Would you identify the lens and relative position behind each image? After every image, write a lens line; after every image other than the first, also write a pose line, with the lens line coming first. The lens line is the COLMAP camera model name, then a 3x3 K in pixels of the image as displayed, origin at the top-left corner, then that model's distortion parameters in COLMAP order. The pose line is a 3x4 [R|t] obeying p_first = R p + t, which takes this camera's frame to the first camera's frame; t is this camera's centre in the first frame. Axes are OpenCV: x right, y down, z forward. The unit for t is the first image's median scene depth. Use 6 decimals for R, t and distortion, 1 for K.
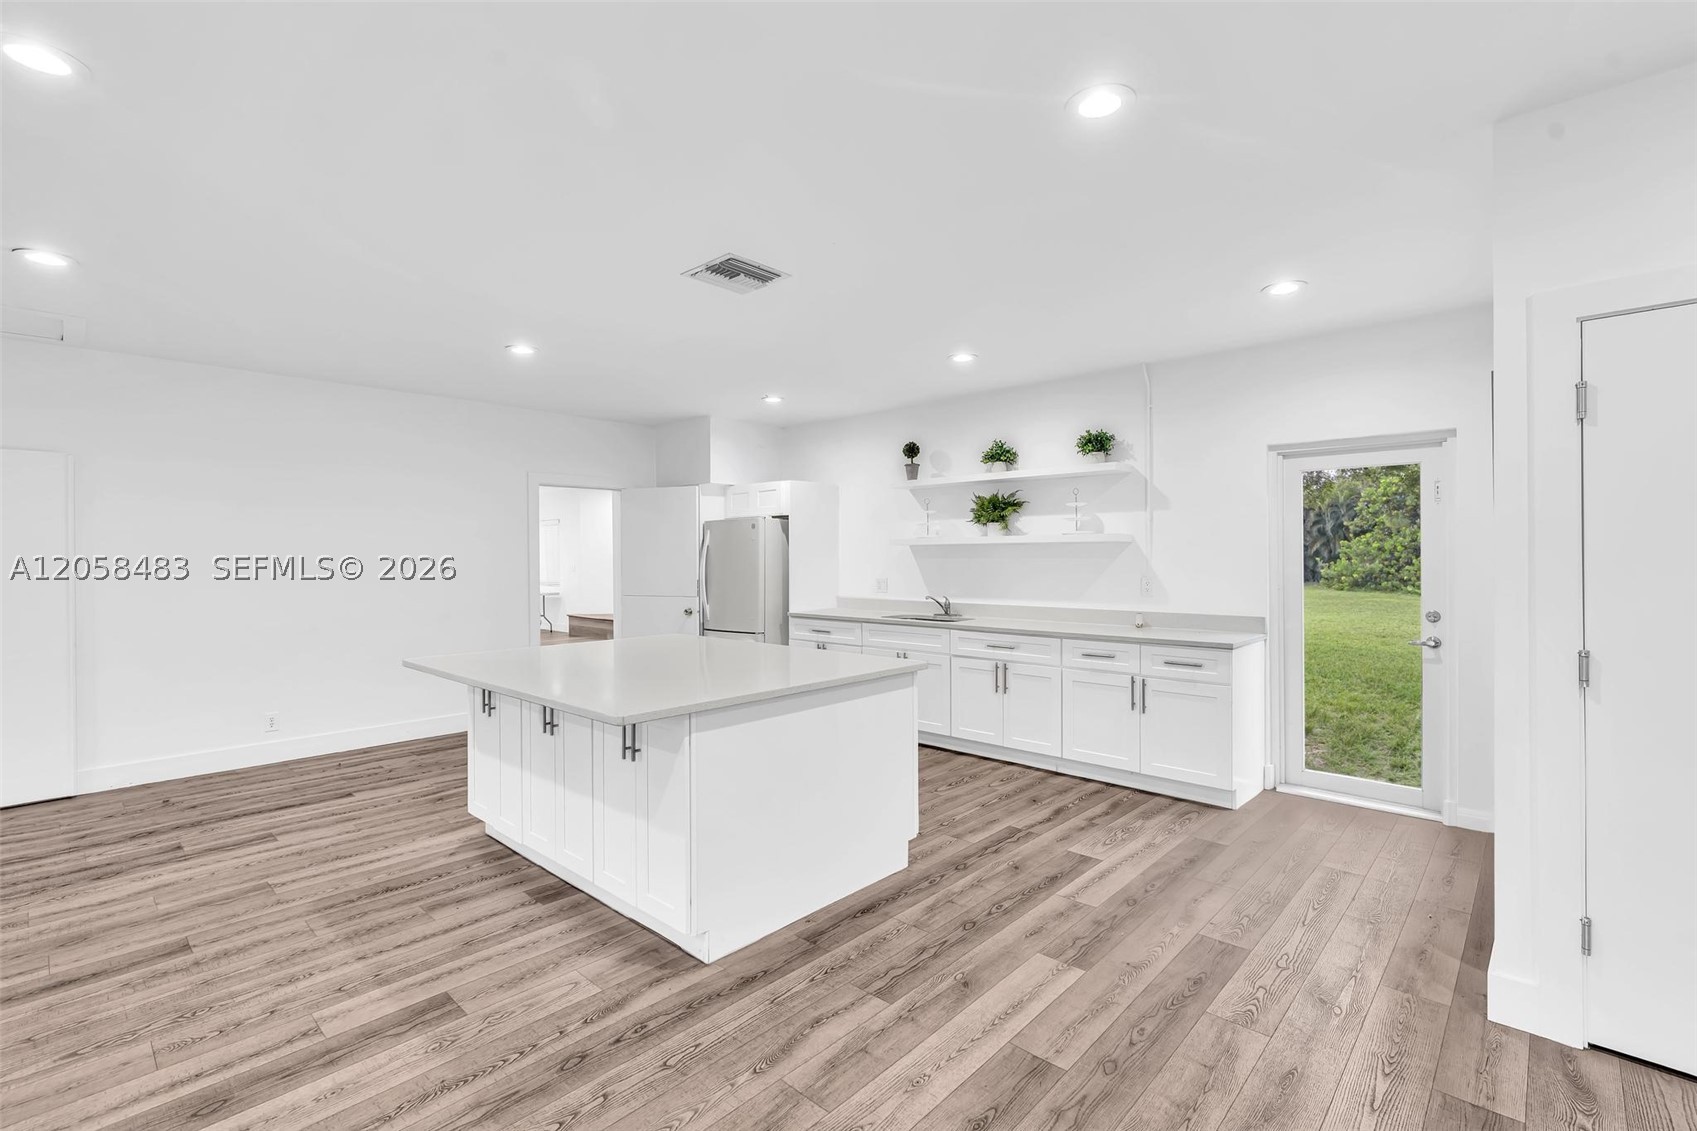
lens RADIAL K [[764.6, 0, 839.8], [0, 764.6, 555.9], [0, 0, 1]] dist [-0.005342, 0.002807]
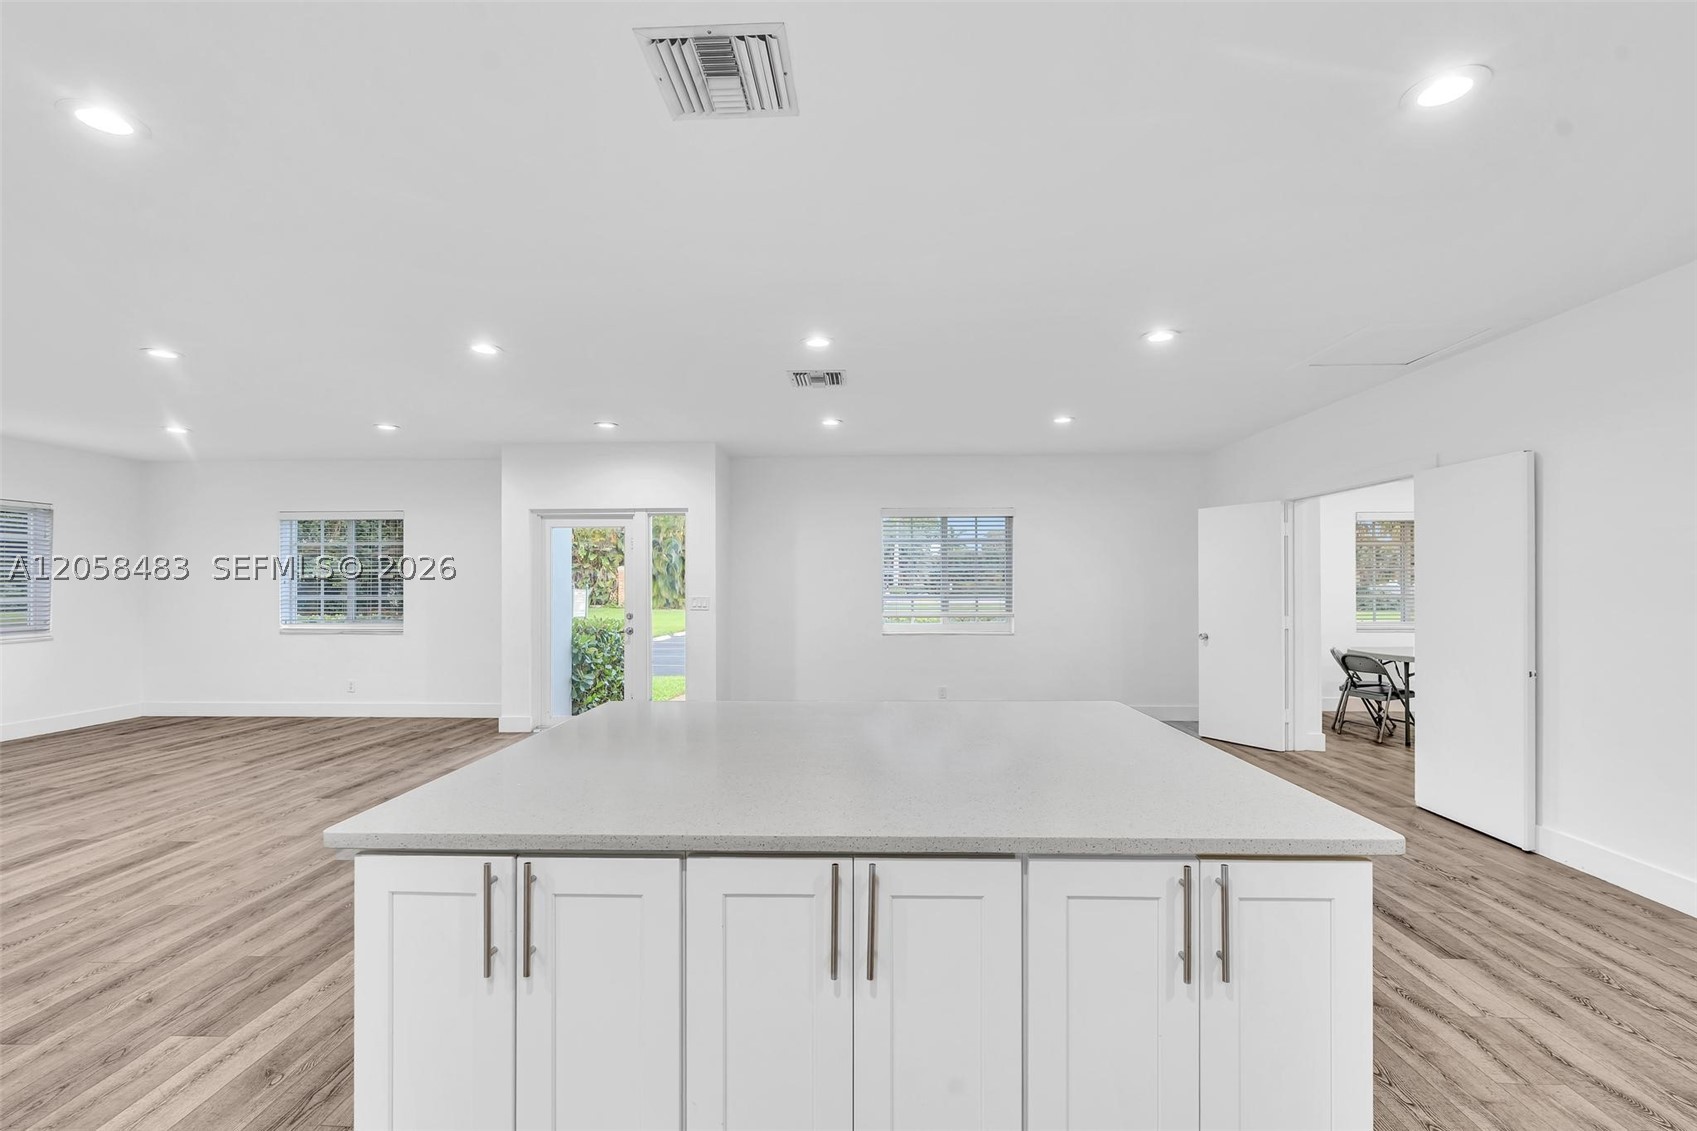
lens RADIAL K [[764.6, 0, 847.7], [0, 764.6, 587.5], [0, 0, 1]] dist [-0.005342, 0.002807]
pose [[-0.748548, 0.011135, -0.662987, 0.157590], [0.007369, 0.999937, 0.008473, 0.006107], [0.663040, 0.001457, -0.748583, 1.360428]]
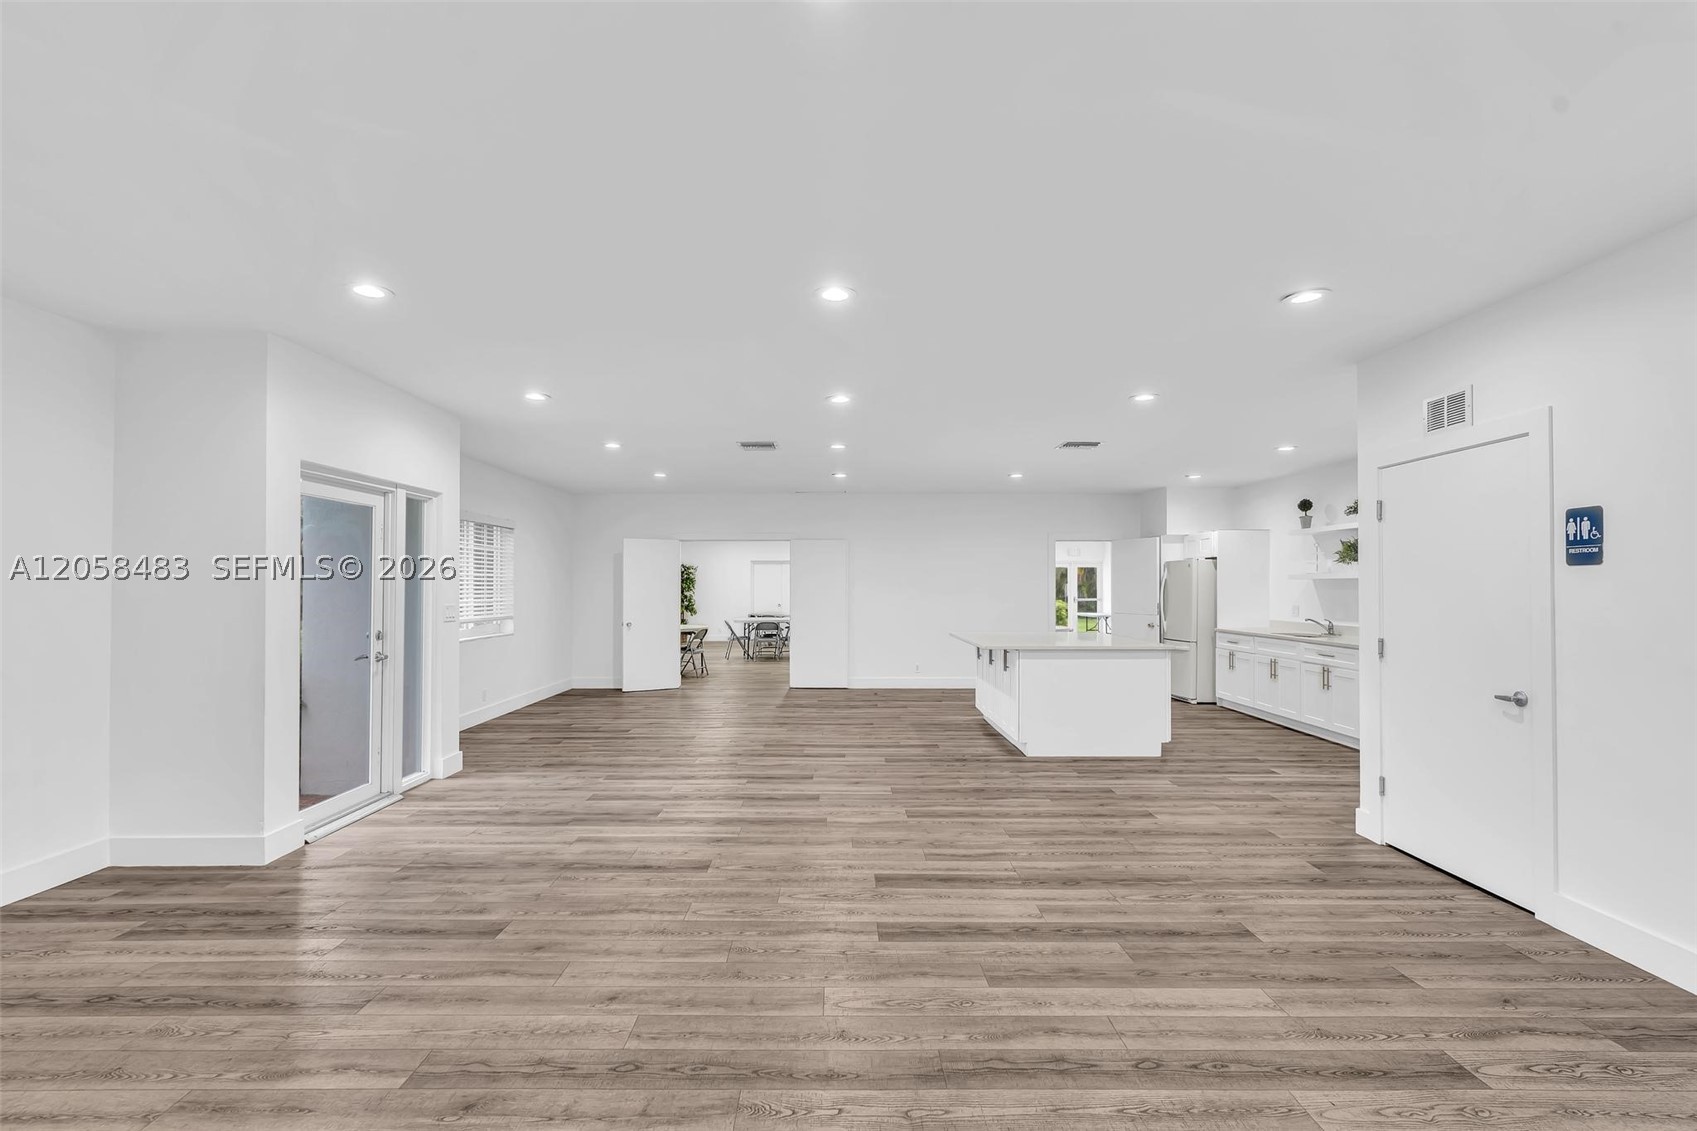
lens RADIAL K [[764.6, 0, 841.9], [0, 764.6, 580.4], [0, 0, 1]] dist [-0.005342, 0.002807]
pose [[0.689359, -0.000129, -0.724420, 0.811597], [-0.004266, 0.999982, -0.004238, -0.005599], [0.724407, 0.006012, 0.689346, -0.753040]]
